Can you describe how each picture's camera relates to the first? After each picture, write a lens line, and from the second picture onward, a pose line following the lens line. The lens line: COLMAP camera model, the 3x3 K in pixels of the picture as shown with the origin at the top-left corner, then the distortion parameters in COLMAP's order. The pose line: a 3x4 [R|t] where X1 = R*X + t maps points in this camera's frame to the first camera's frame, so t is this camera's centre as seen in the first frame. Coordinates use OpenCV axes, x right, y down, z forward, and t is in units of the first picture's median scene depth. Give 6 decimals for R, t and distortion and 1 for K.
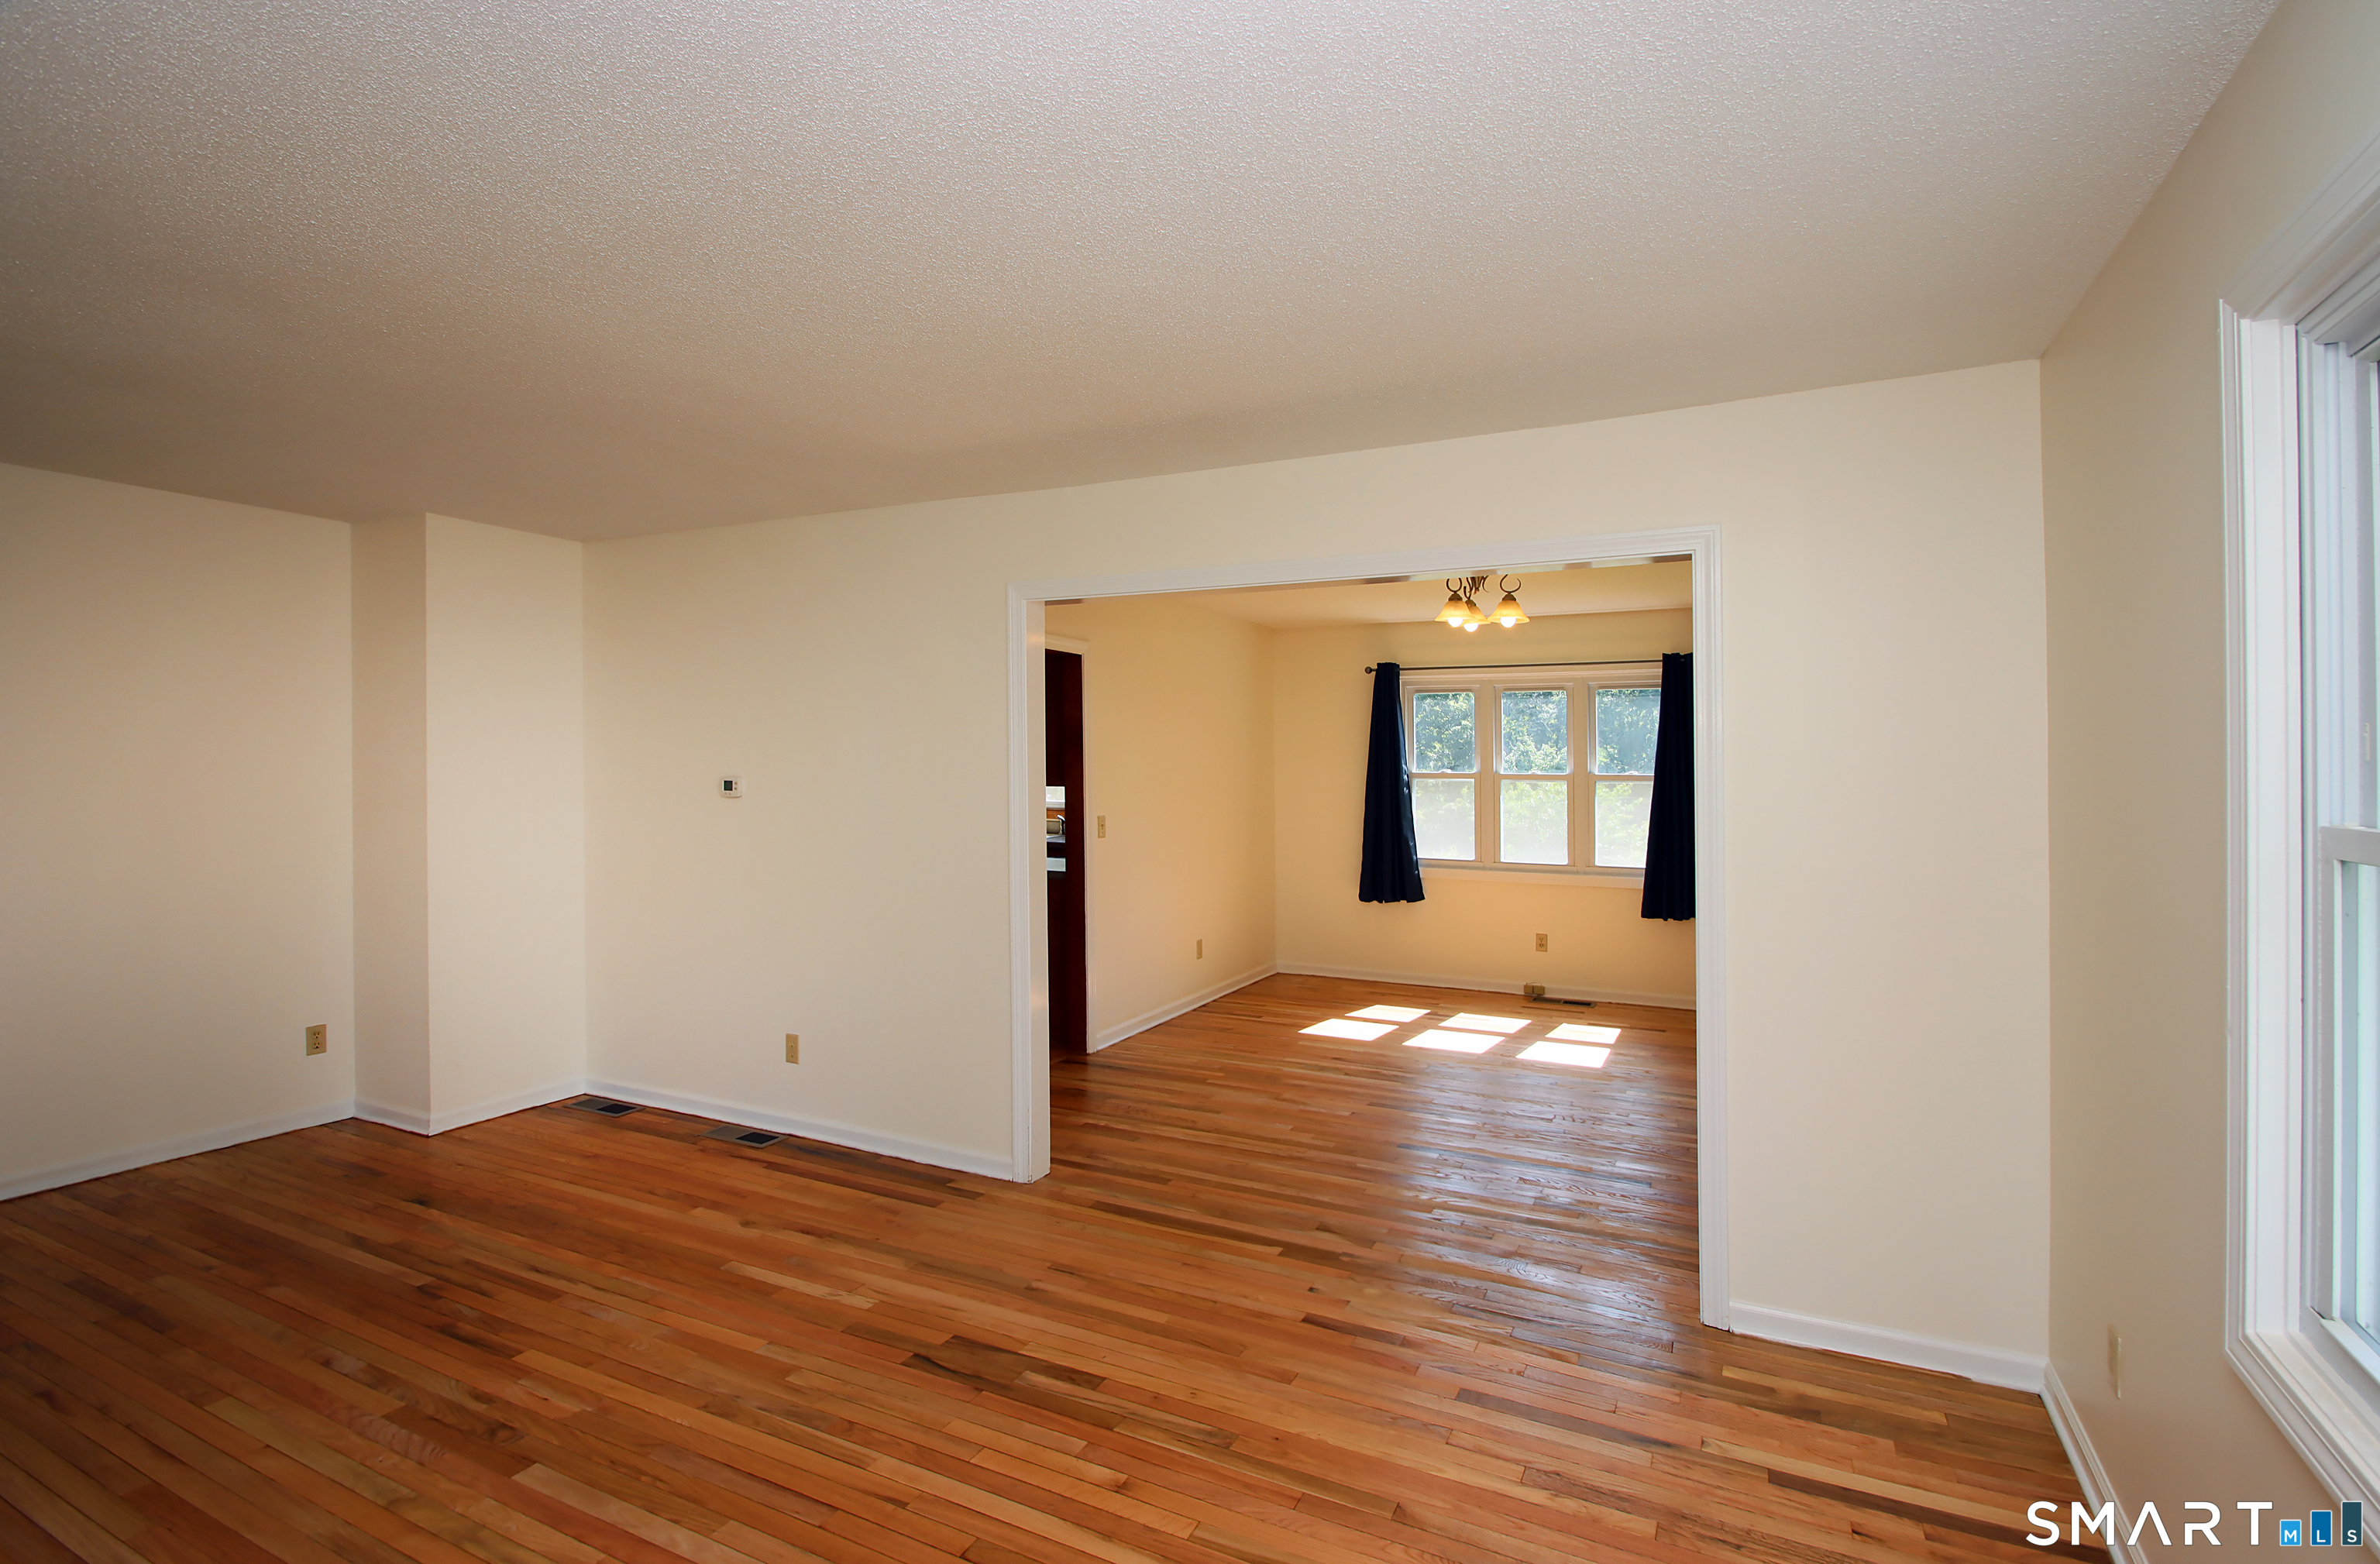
lens RADIAL K [[1163.3, 0, 1144.6], [0, 1163.3, 682.7], [0, 0, 1]] dist [0.024791, -0.021184]
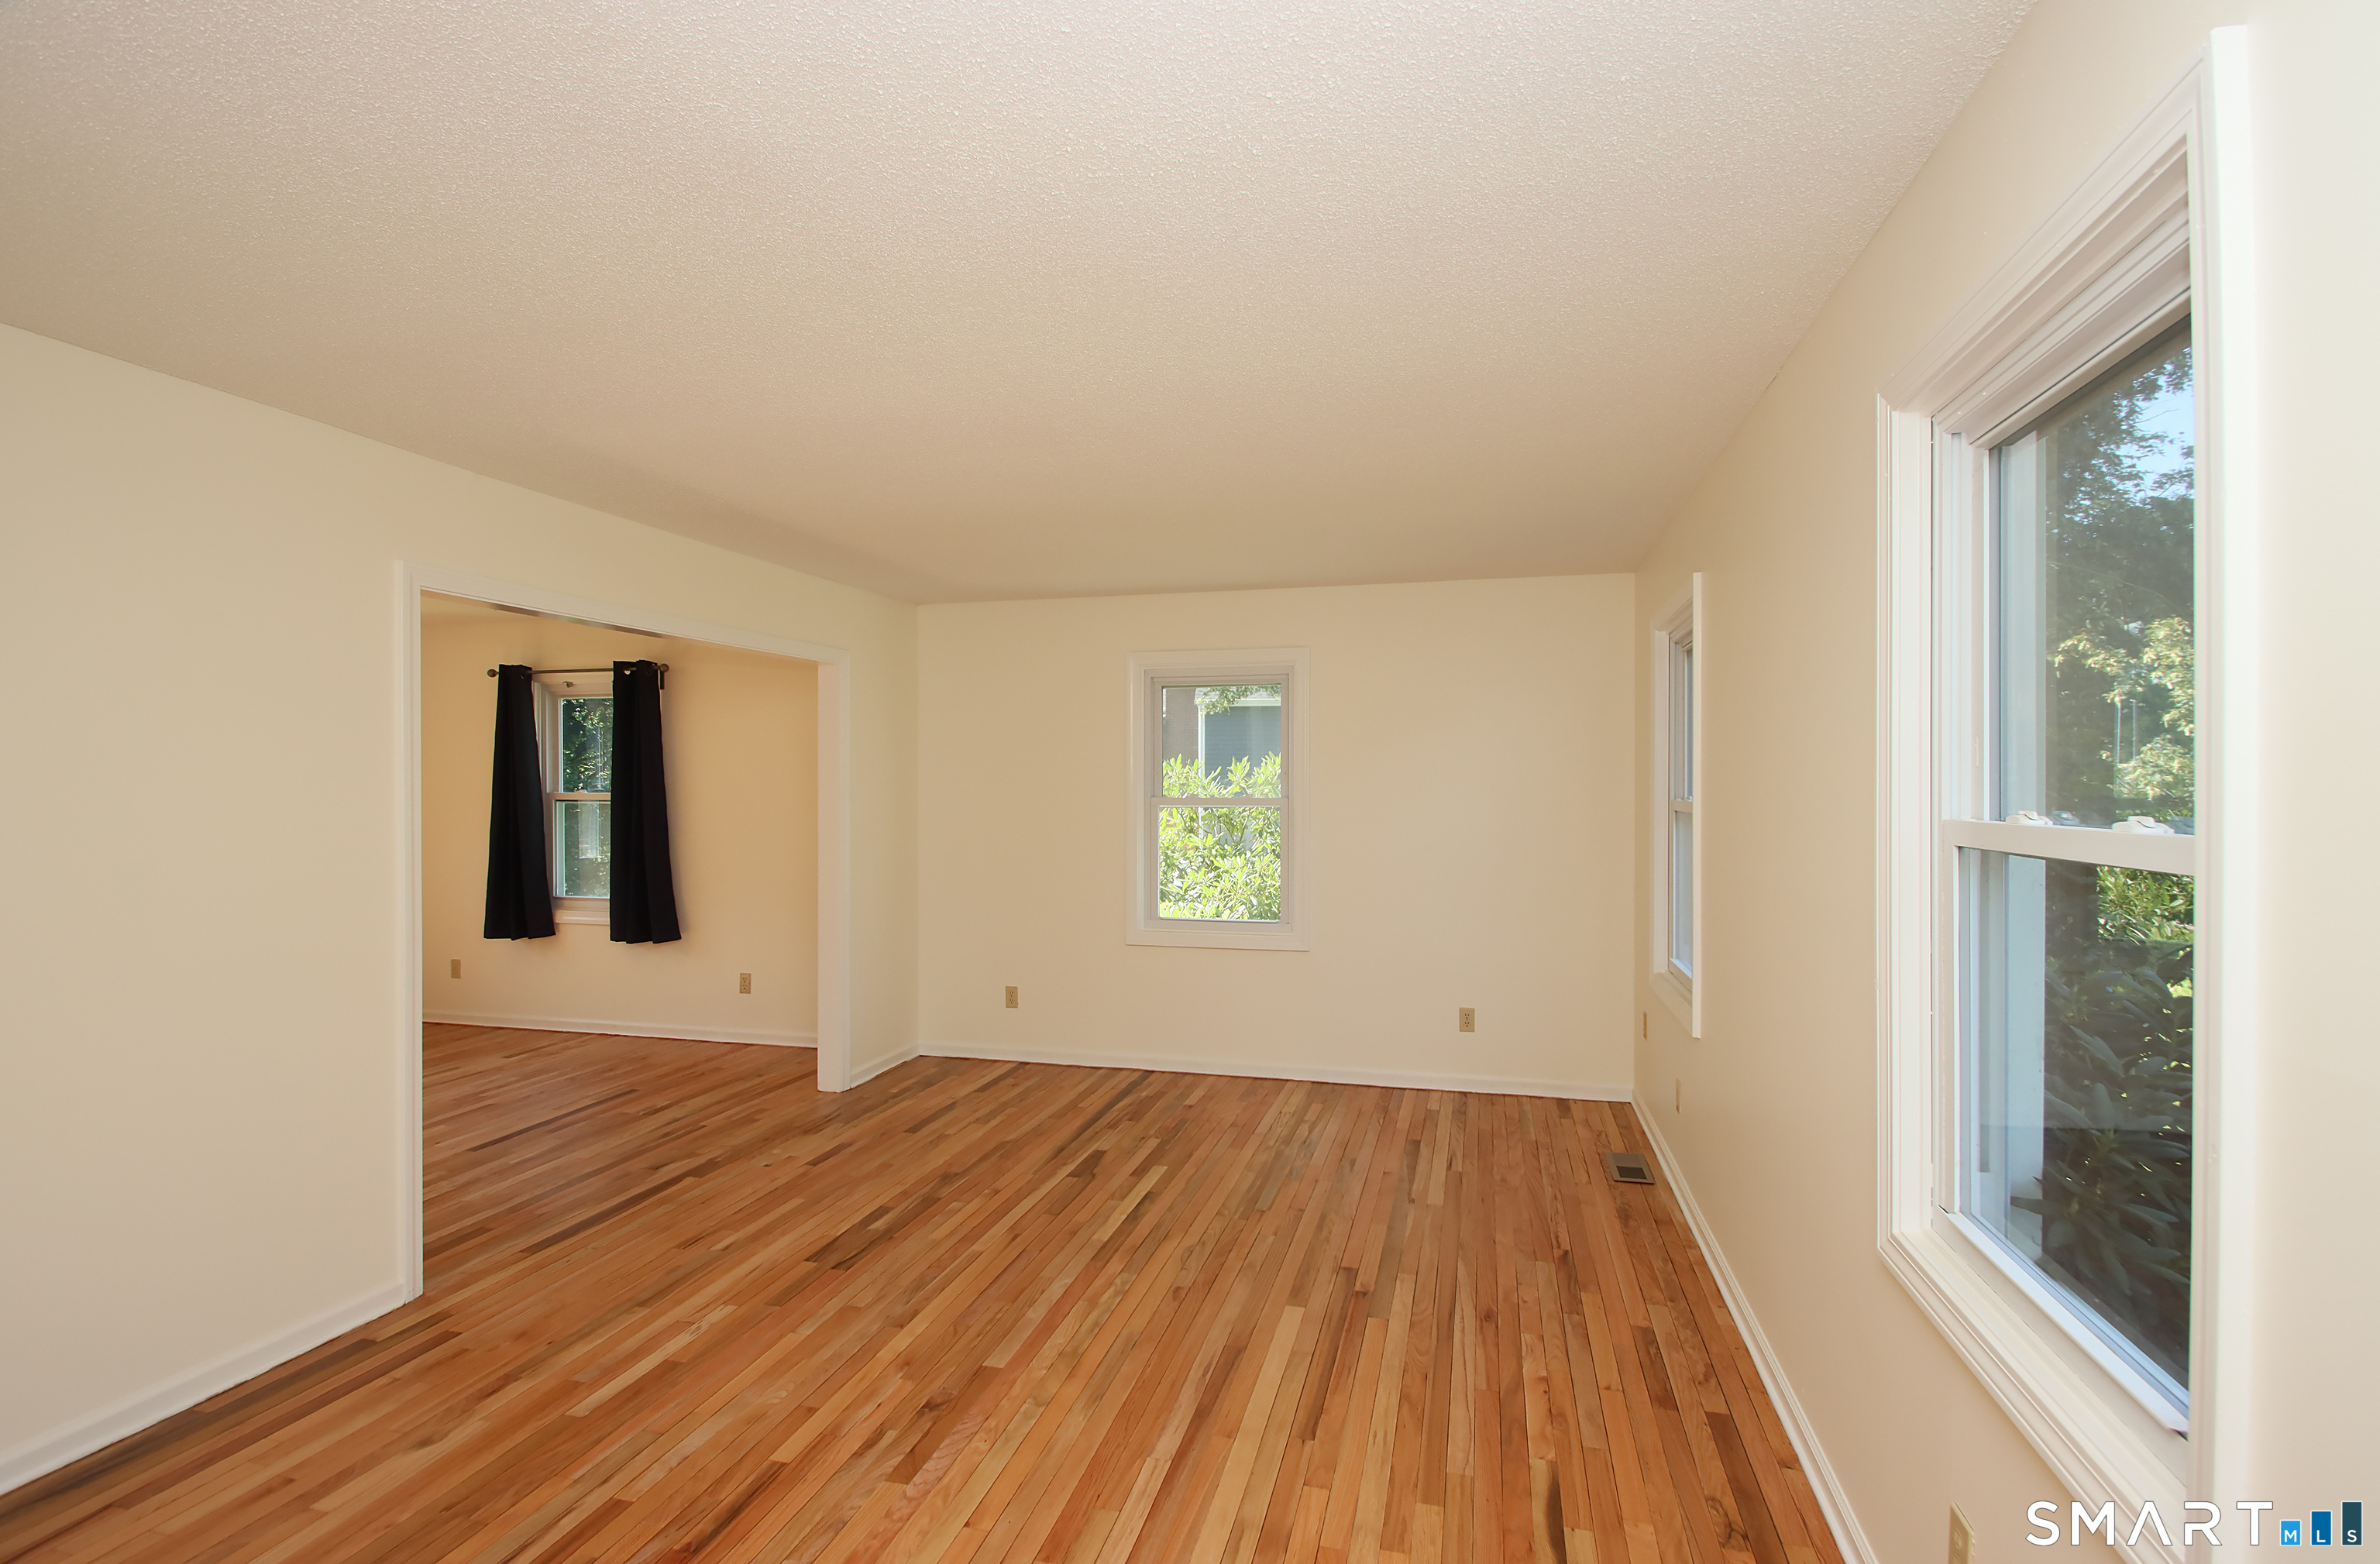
lens RADIAL K [[1106.0, 0, 1201.4], [0, 1106.0, 786.4], [0, 0, 1]] dist [0.016120, -0.017673]
pose [[-0.243544, -0.008810, 0.969850, -1.383269], [-0.068612, 0.997610, -0.008168, 0.016396], [-0.967460, -0.068532, -0.243567, 0.869613]]
